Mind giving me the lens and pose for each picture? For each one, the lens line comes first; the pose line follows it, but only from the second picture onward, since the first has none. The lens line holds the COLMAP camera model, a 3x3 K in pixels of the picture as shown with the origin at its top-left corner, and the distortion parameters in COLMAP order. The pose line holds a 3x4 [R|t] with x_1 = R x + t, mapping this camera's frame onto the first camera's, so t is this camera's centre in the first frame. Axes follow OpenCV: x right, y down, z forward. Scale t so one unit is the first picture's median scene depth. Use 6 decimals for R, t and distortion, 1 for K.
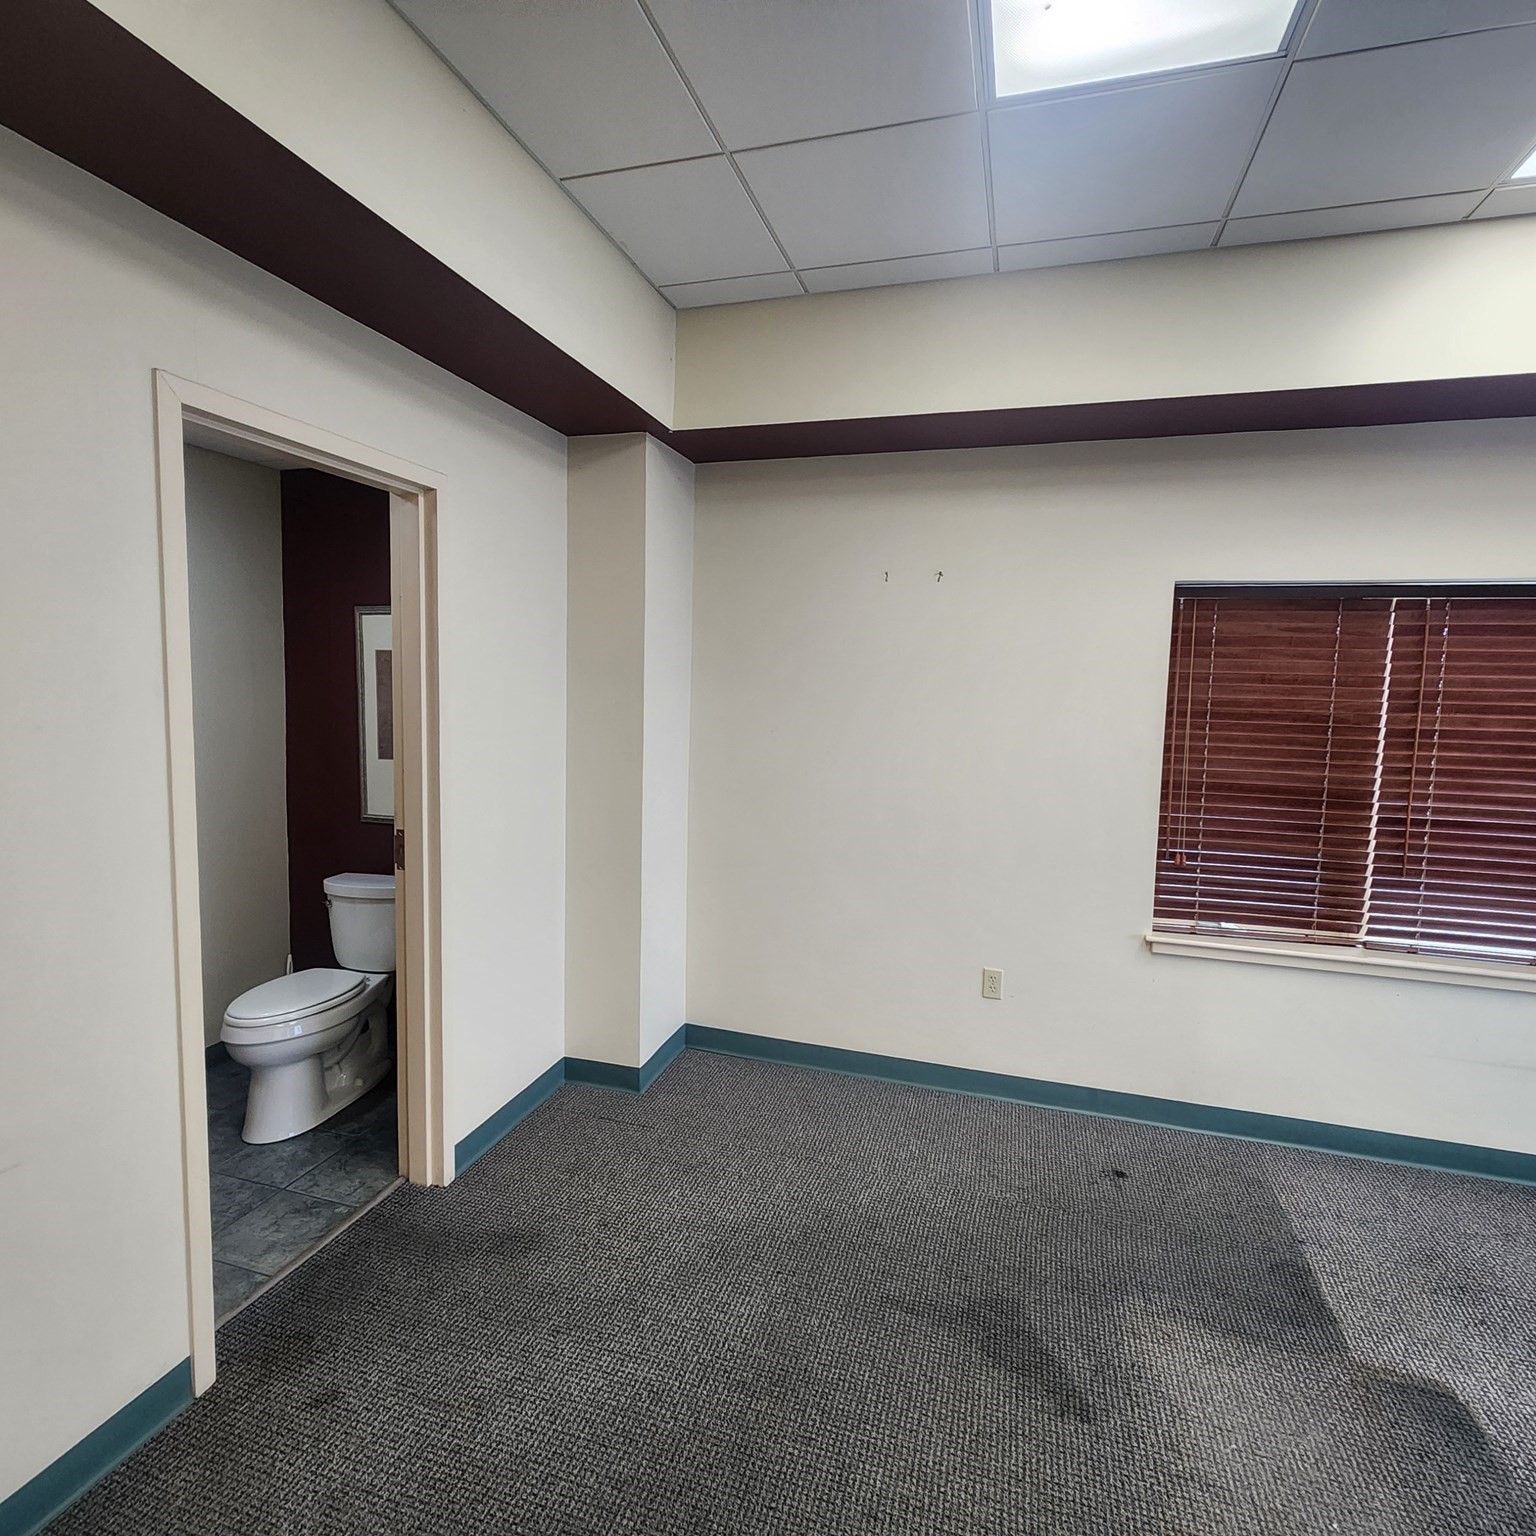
lens RADIAL K [[841.3, 0, 769.3], [0, 841.3, 768.8], [0, 0, 1]] dist [0.003694, -0.002262]
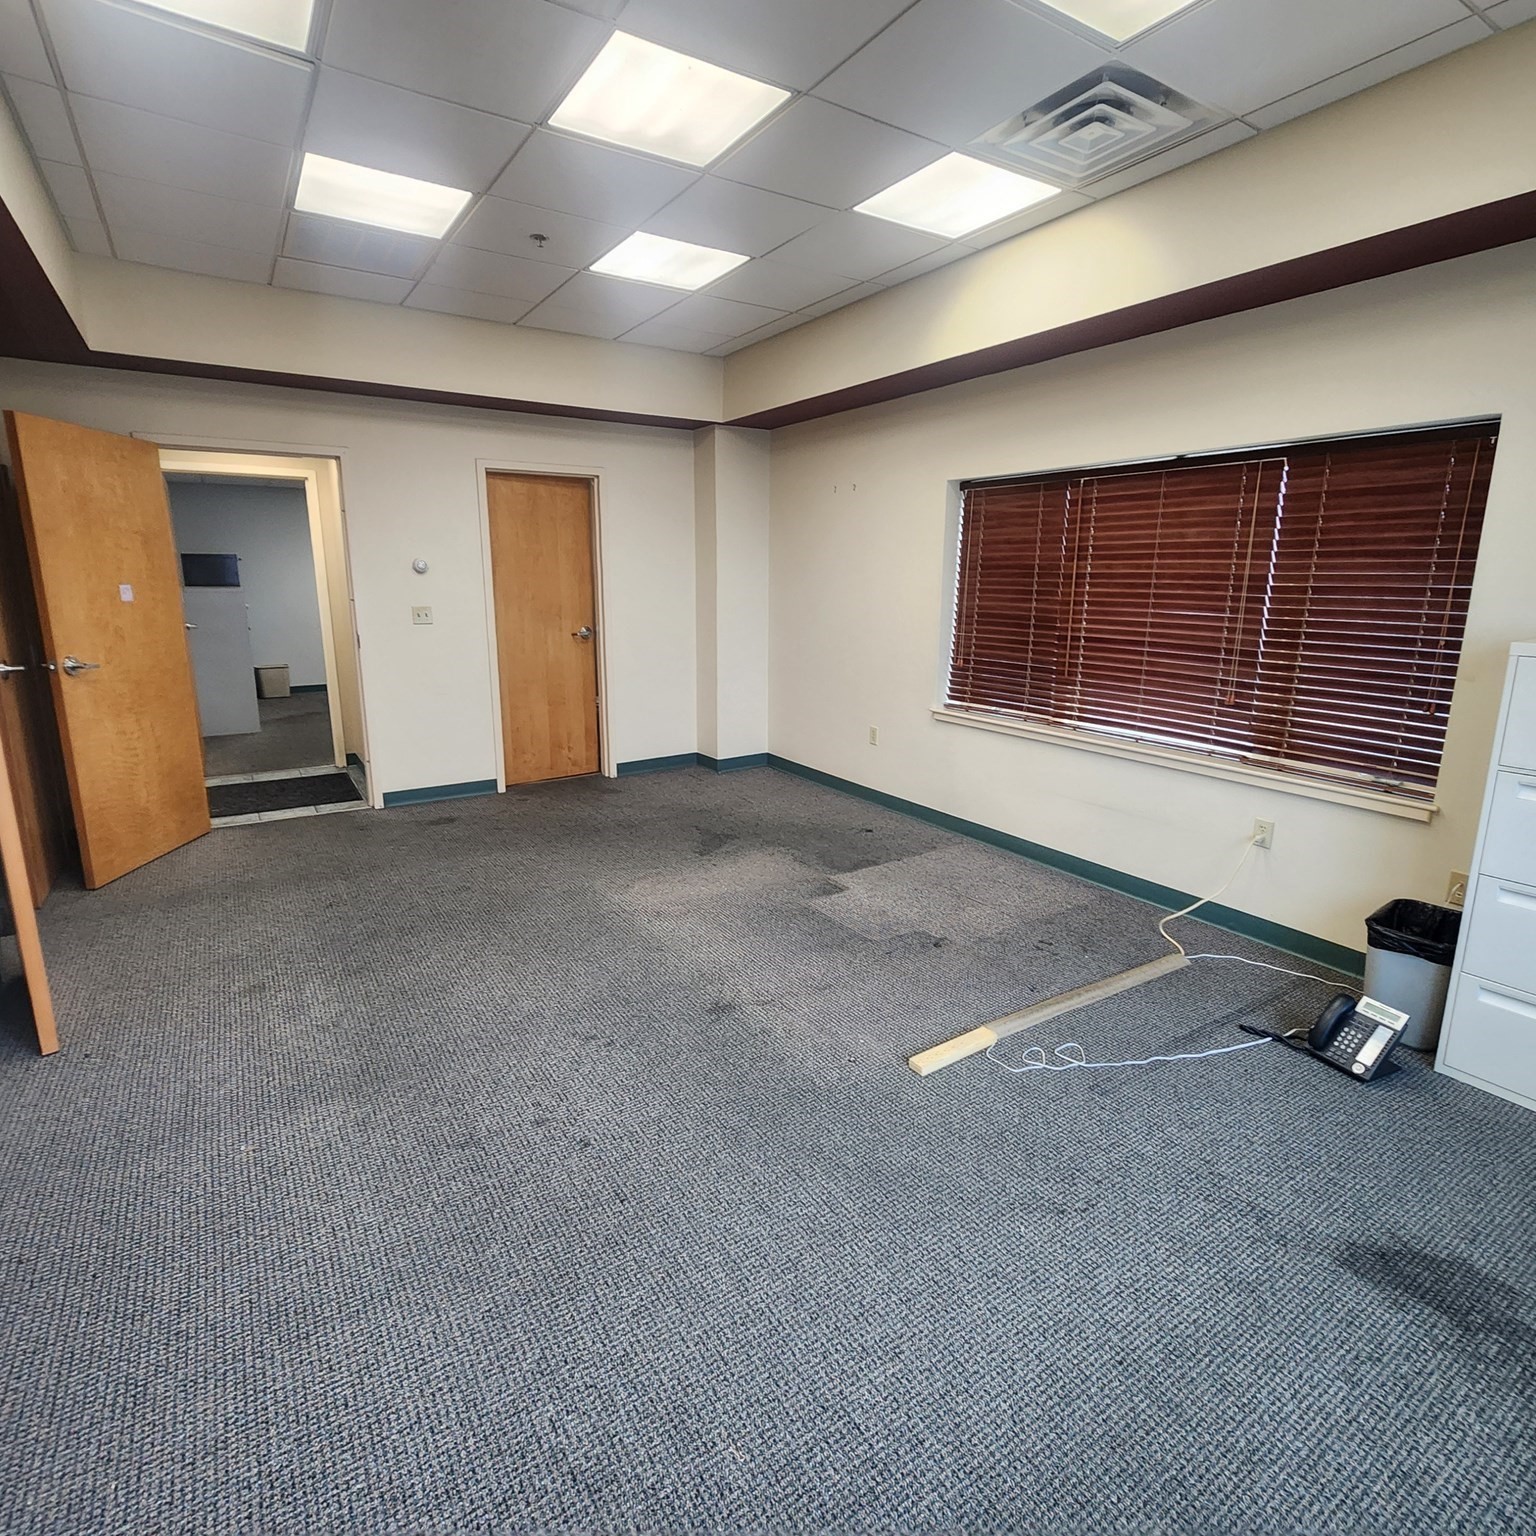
lens RADIAL K [[841.3, 0, 760.8], [0, 841.3, 764.4], [0, 0, 1]] dist [0.003694, -0.002262]
pose [[0.760169, 0.123657, -0.637849, 1.262951], [-0.049175, 0.989856, 0.133293, 0.108677], [0.647861, -0.069959, 0.758539, -0.451976]]
